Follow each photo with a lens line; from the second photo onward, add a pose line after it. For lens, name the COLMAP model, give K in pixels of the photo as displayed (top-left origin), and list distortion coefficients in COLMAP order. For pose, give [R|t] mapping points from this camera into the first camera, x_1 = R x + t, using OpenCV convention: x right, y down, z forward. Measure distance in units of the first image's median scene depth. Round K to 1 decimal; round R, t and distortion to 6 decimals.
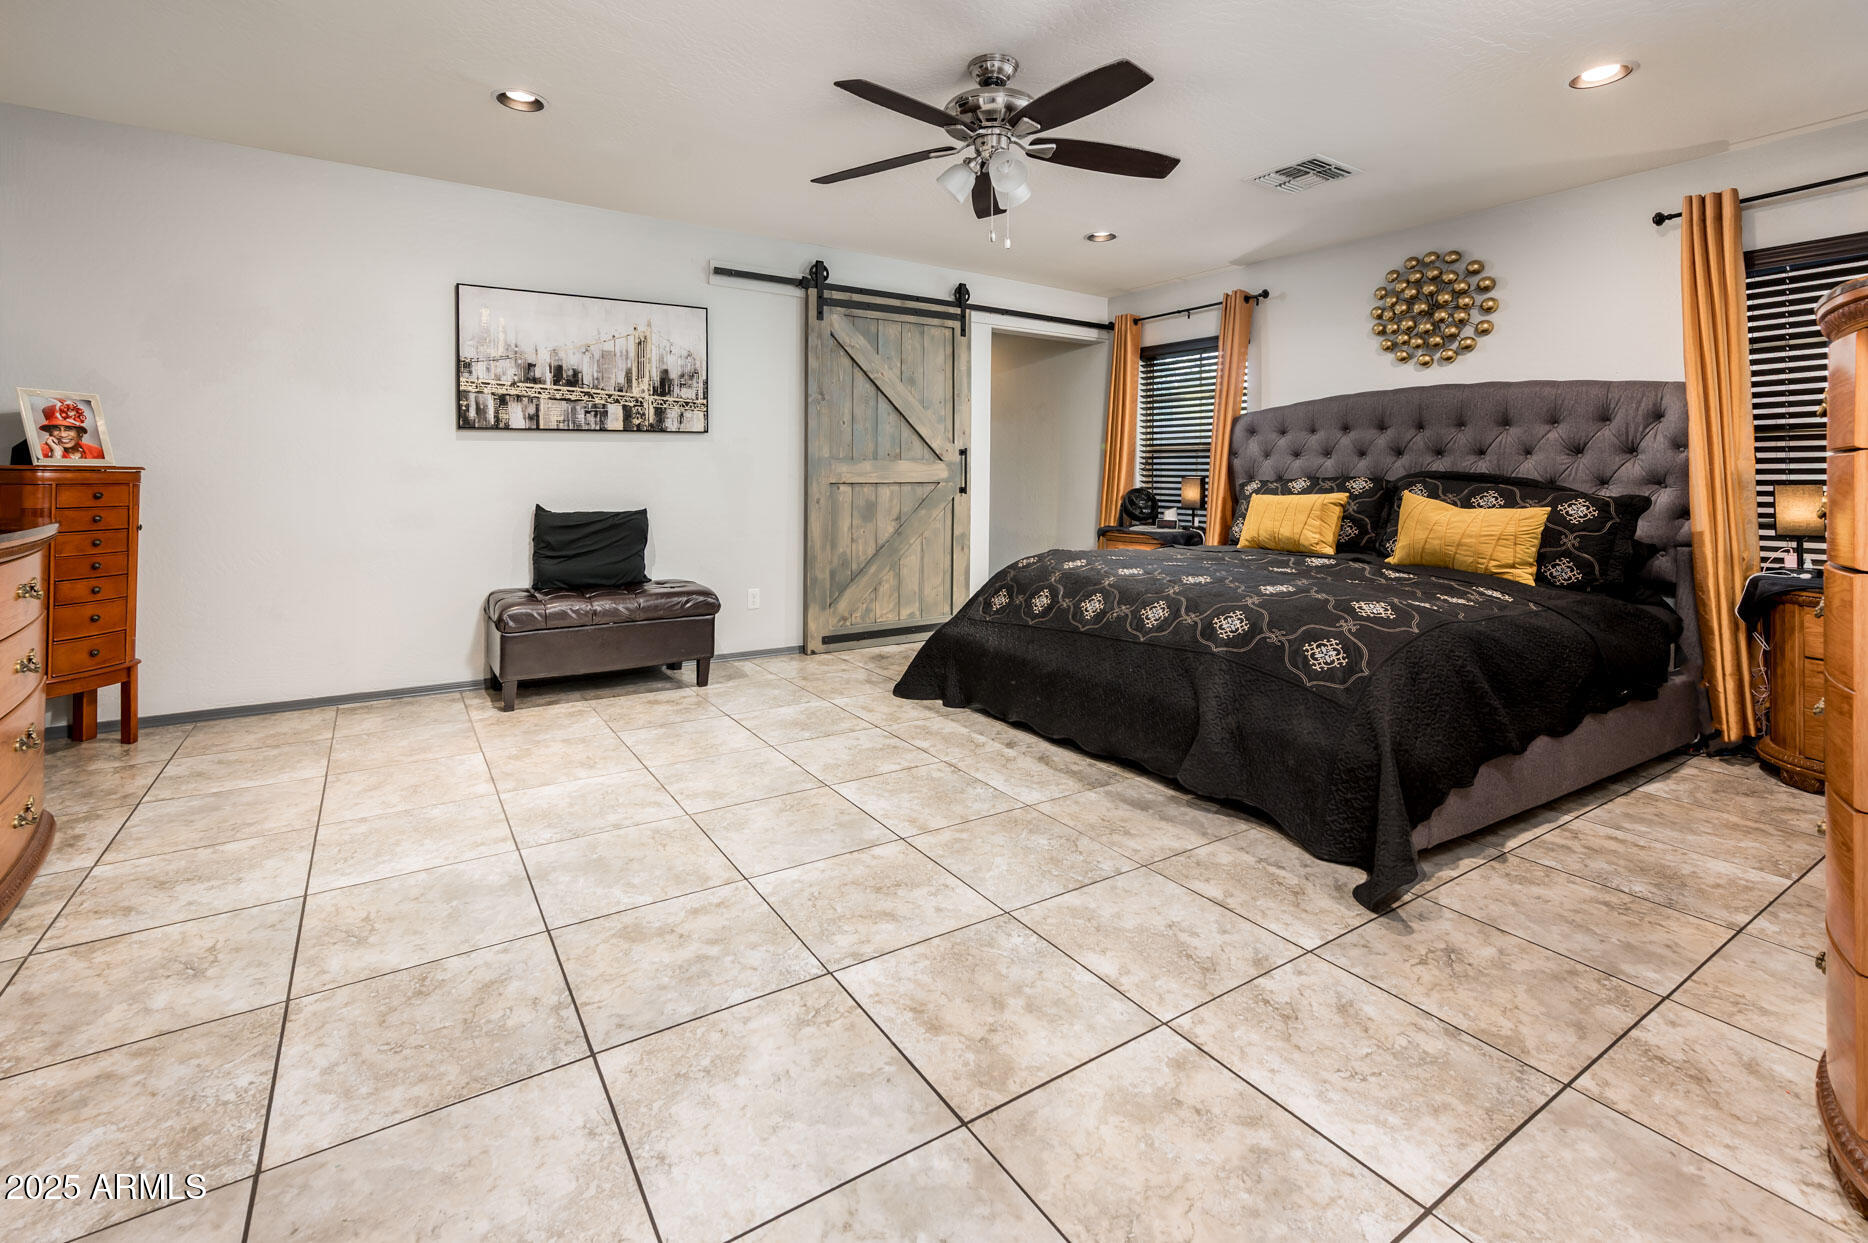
lens RADIAL K [[749.6, 0, 929.5], [0, 749.6, 589.4], [0, 0, 1]] dist [-0.000091, -0.000047]
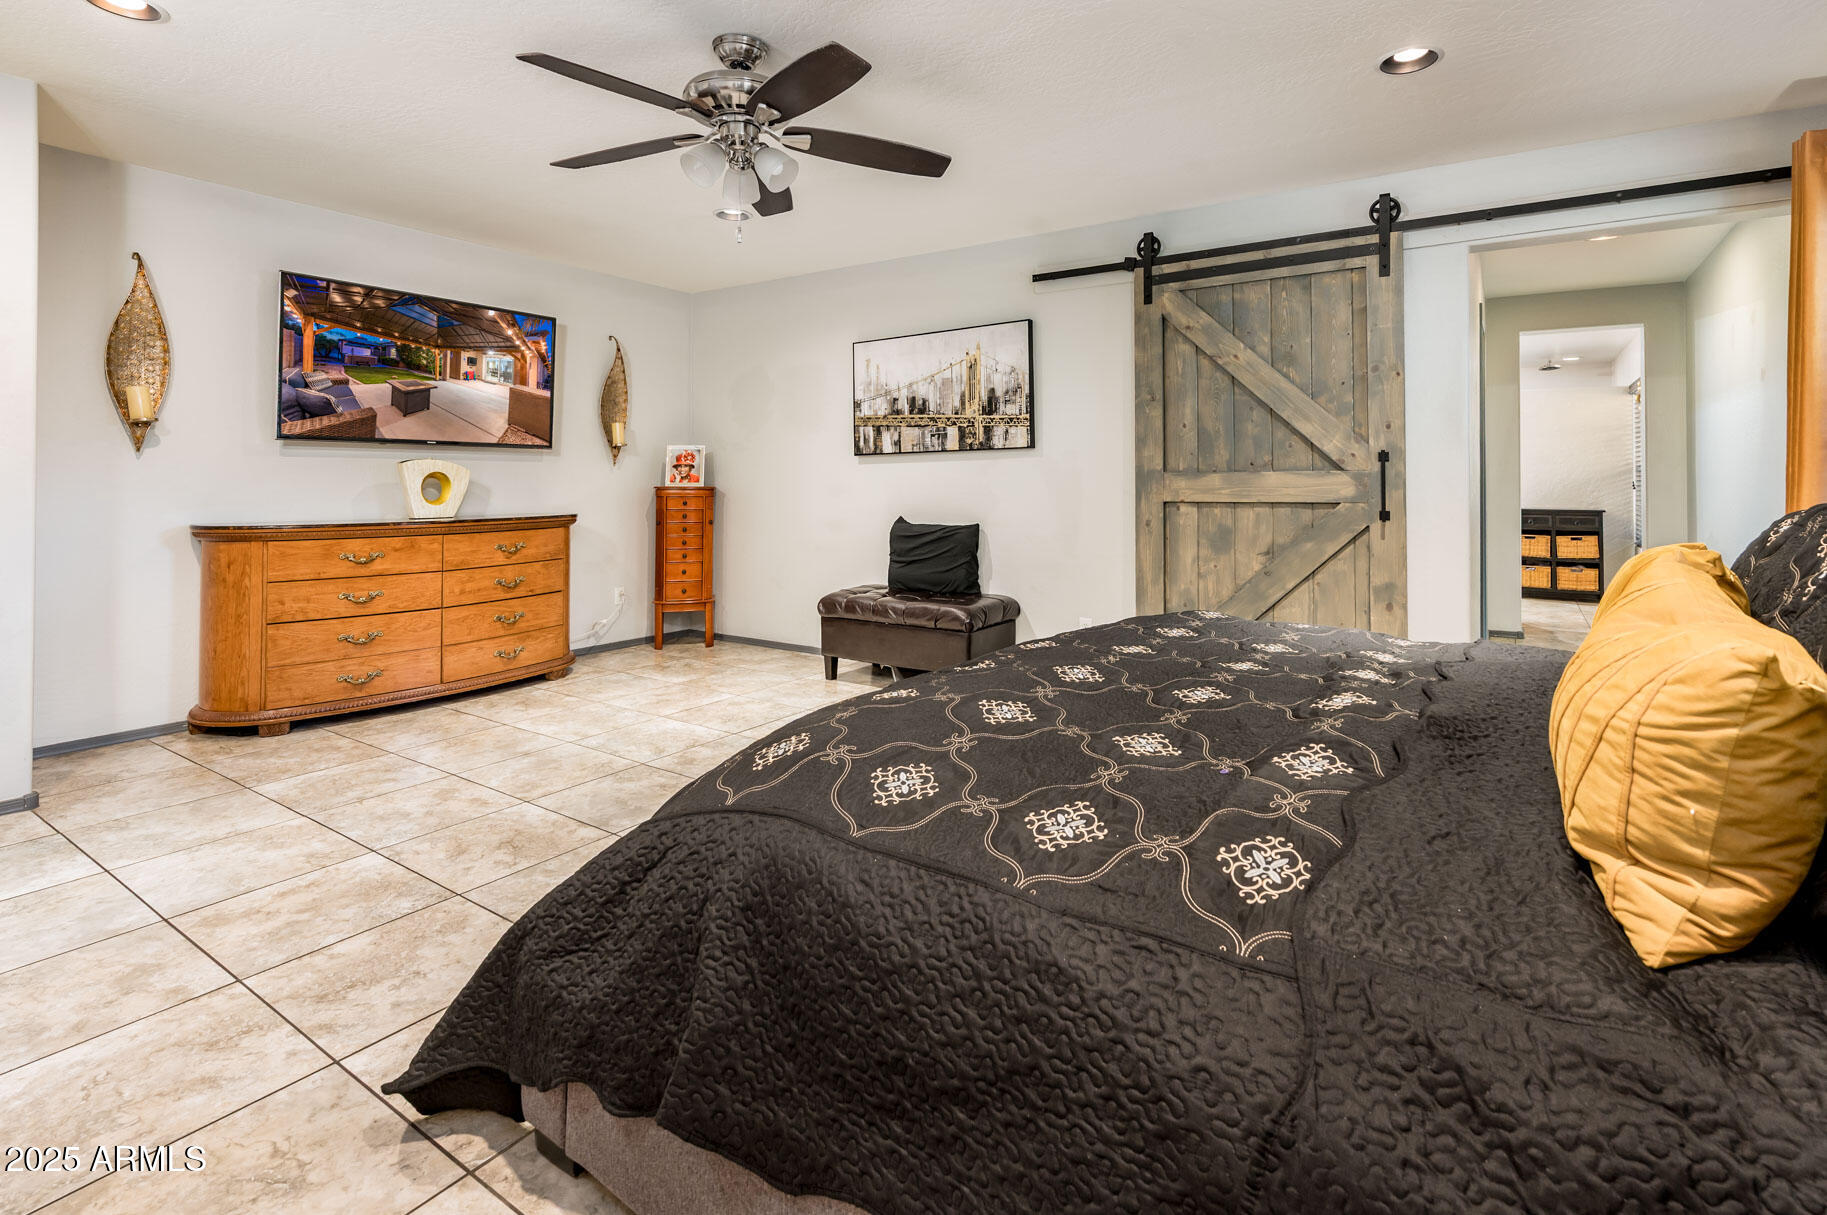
lens RADIAL K [[845.8, 0, 913.5], [0, 845.8, 607.5], [0, 0, 1]] dist [-0.002034, -0.000369]
pose [[0.439756, 0.124905, -0.889389, 0.659066], [-0.133605, 0.988361, 0.072744, -0.068630], [0.888124, 0.086837, 0.451326, 0.412801]]
